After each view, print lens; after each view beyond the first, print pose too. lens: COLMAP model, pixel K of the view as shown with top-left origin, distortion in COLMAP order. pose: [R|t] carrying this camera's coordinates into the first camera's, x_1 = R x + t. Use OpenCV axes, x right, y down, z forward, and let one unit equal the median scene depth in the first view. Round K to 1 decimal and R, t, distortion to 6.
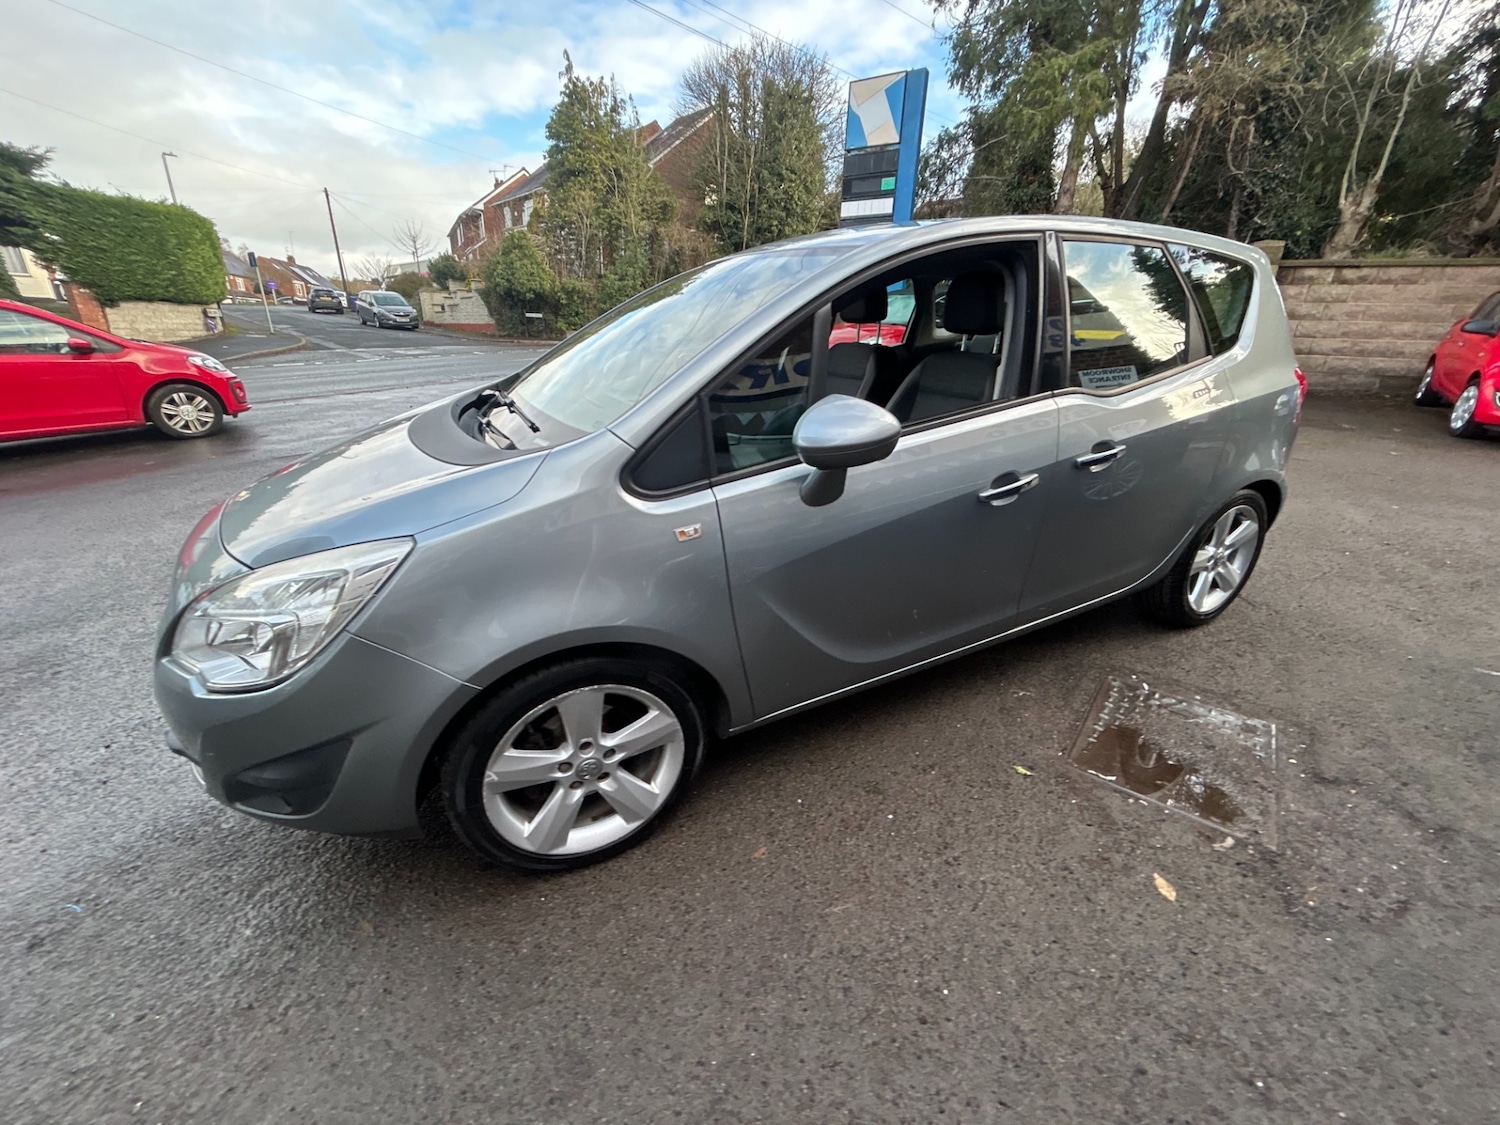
lens RADIAL K [[604.5, 0, 750.0], [0, 604.5, 562.5], [0, 0, 1]] dist [0.000307, -0.001319]
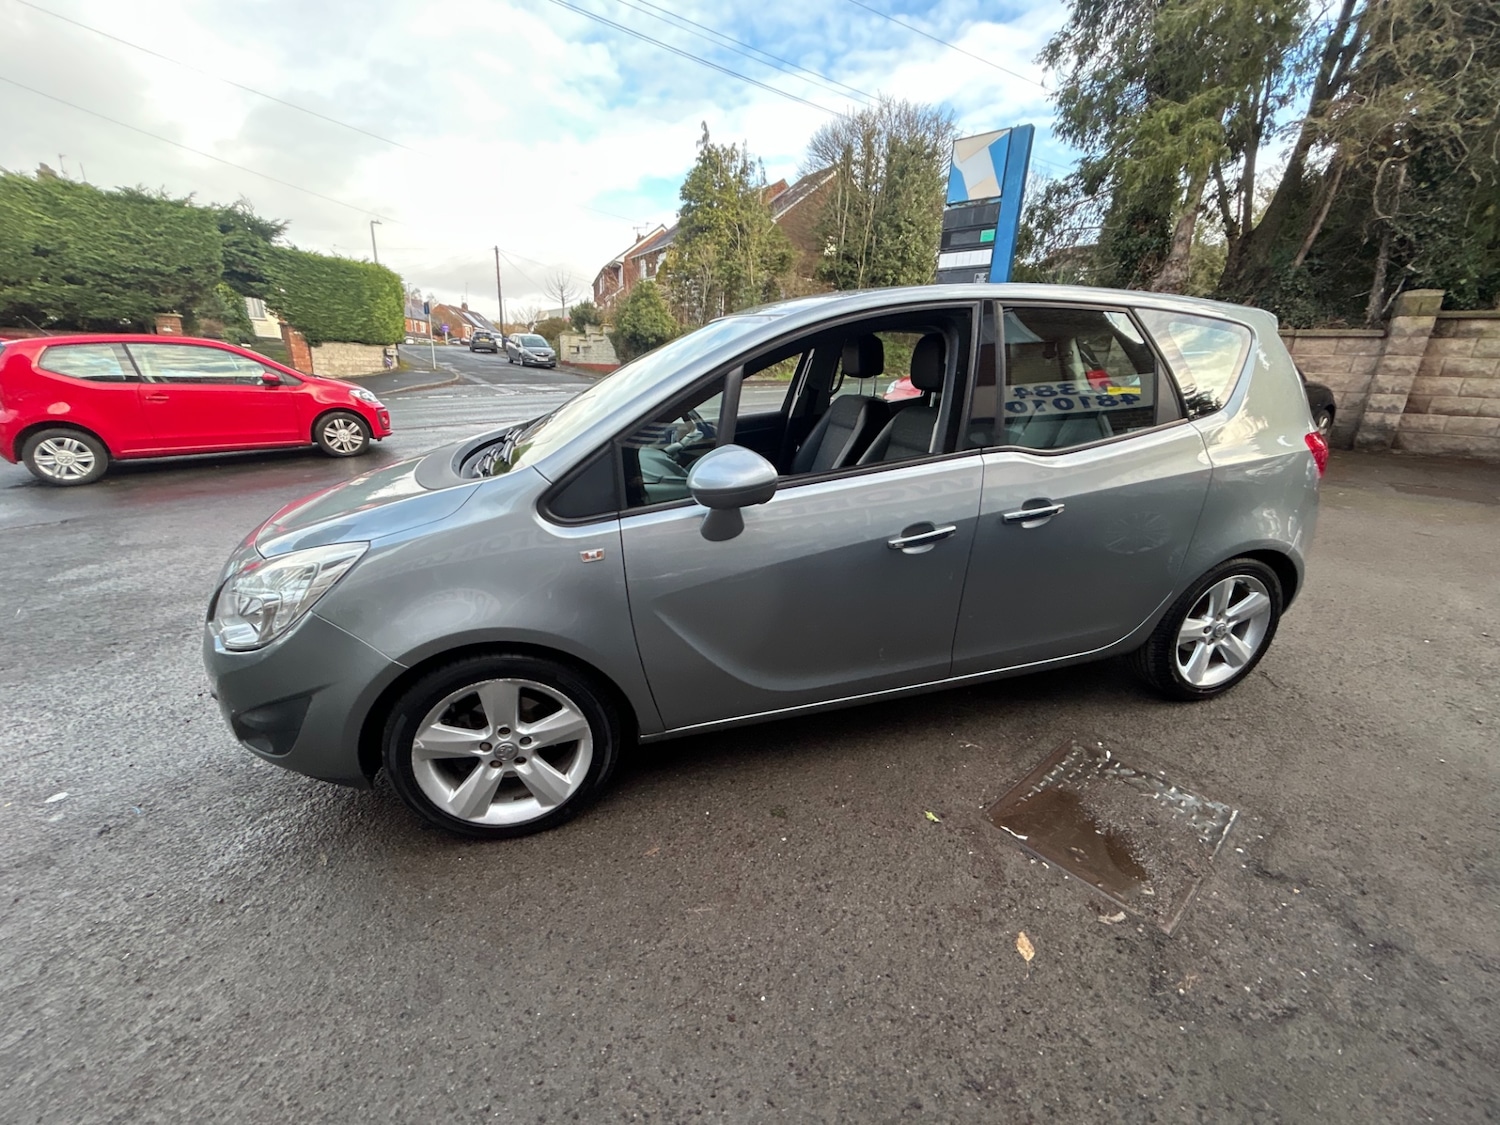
lens RADIAL K [[605.8, 0, 750.0], [0, 605.8, 562.5], [0, 0, 1]] dist [-0.001885, -0.000650]
pose [[0.981936, 0.072858, -0.174625, 0.214622], [-0.083727, 0.994931, -0.055697, 0.002167], [0.169682, 0.069312, 0.983058, -0.054979]]
